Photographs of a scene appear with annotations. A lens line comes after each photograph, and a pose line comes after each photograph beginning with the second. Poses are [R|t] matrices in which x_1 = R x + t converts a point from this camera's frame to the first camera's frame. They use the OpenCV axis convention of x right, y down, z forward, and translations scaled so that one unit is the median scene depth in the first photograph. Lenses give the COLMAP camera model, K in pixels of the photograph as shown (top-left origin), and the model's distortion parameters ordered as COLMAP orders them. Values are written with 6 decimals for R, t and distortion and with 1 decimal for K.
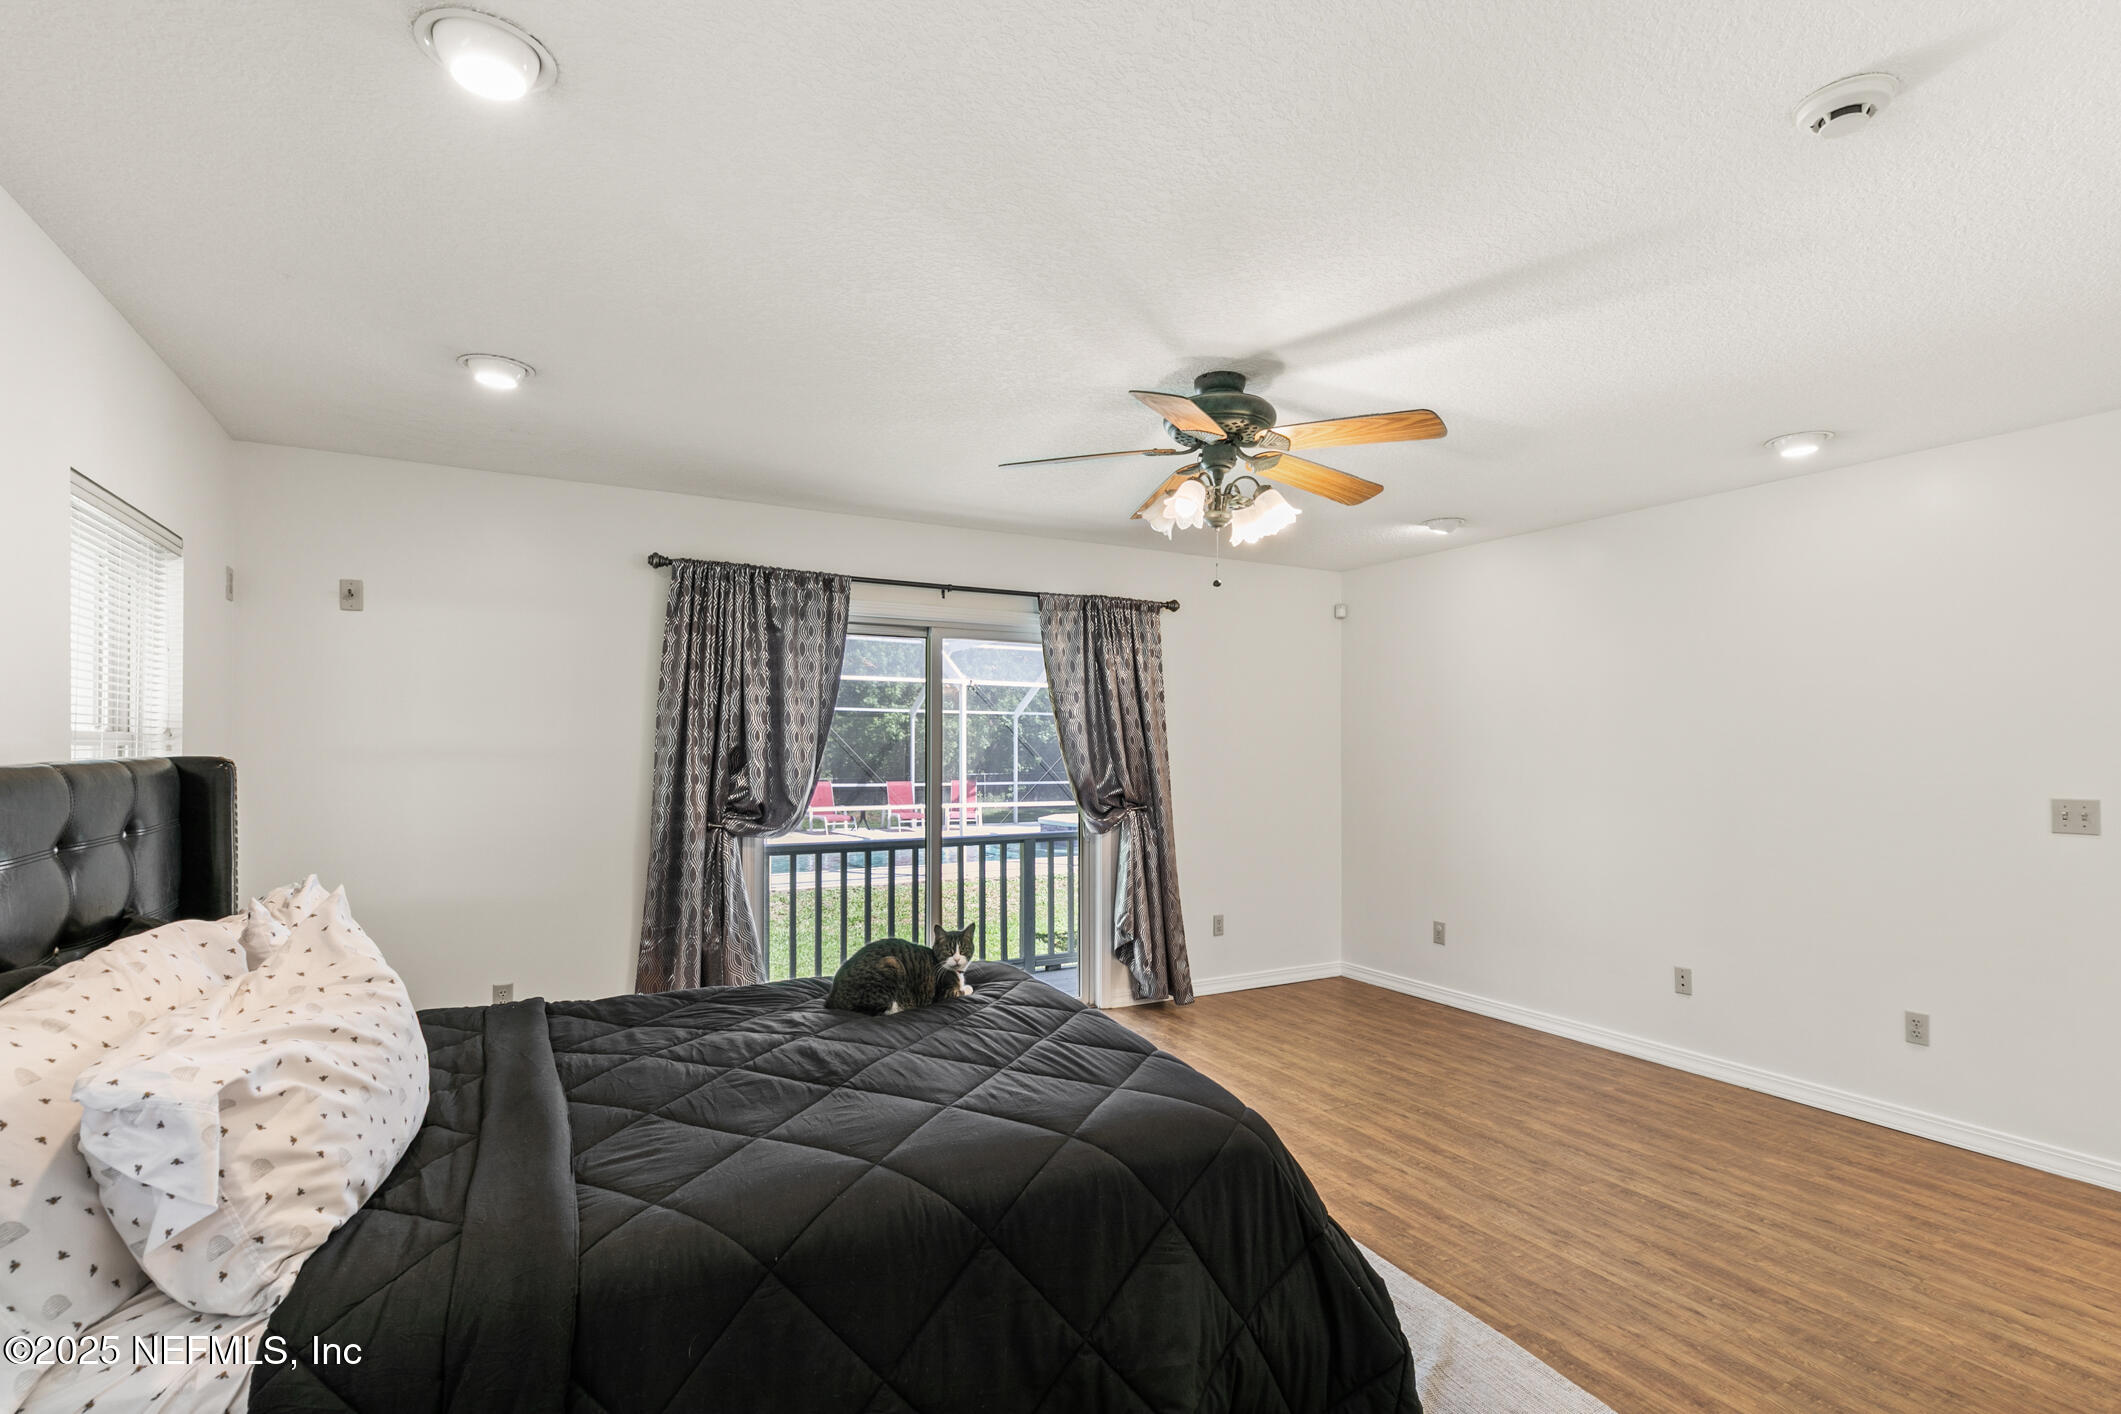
lens RADIAL K [[1015.2, 0, 1058.3], [0, 1015.2, 749.0], [0, 0, 1]] dist [-0.001946, -0.000733]
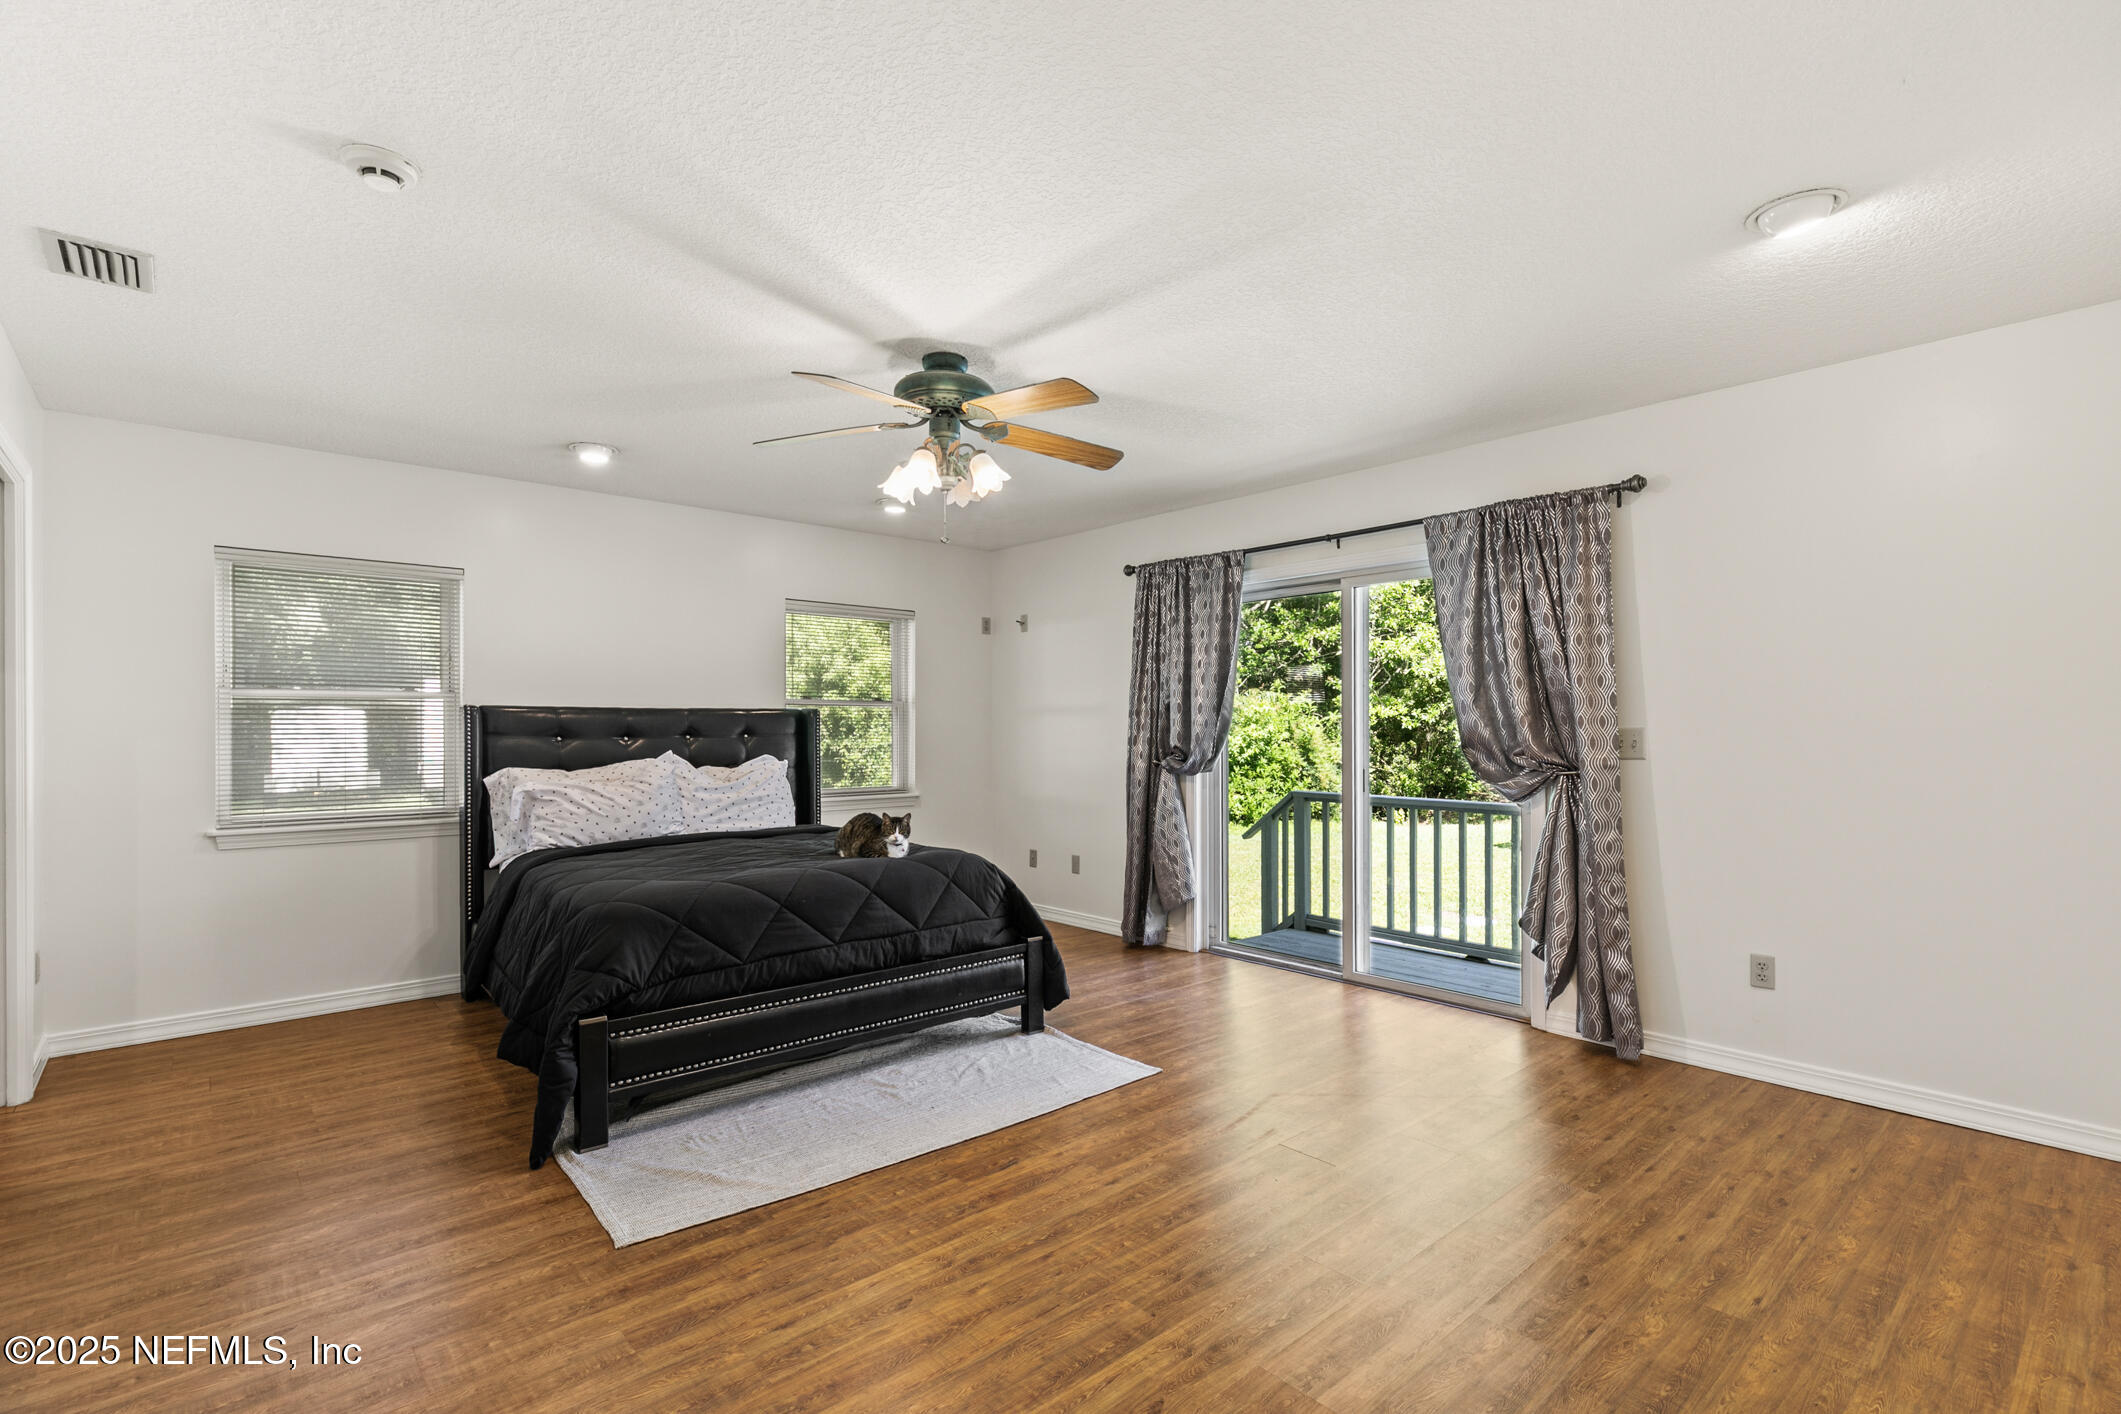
lens RADIAL K [[952.9, 0, 1063.7], [0, 952.9, 731.8], [0, 0, 1]] dist [0.000328, -0.000391]
pose [[0.232344, -0.002652, -0.972630, 0.850299], [-0.001140, 0.999995, -0.002999, 0.039615], [0.972633, 0.001805, 0.232340, 0.610834]]
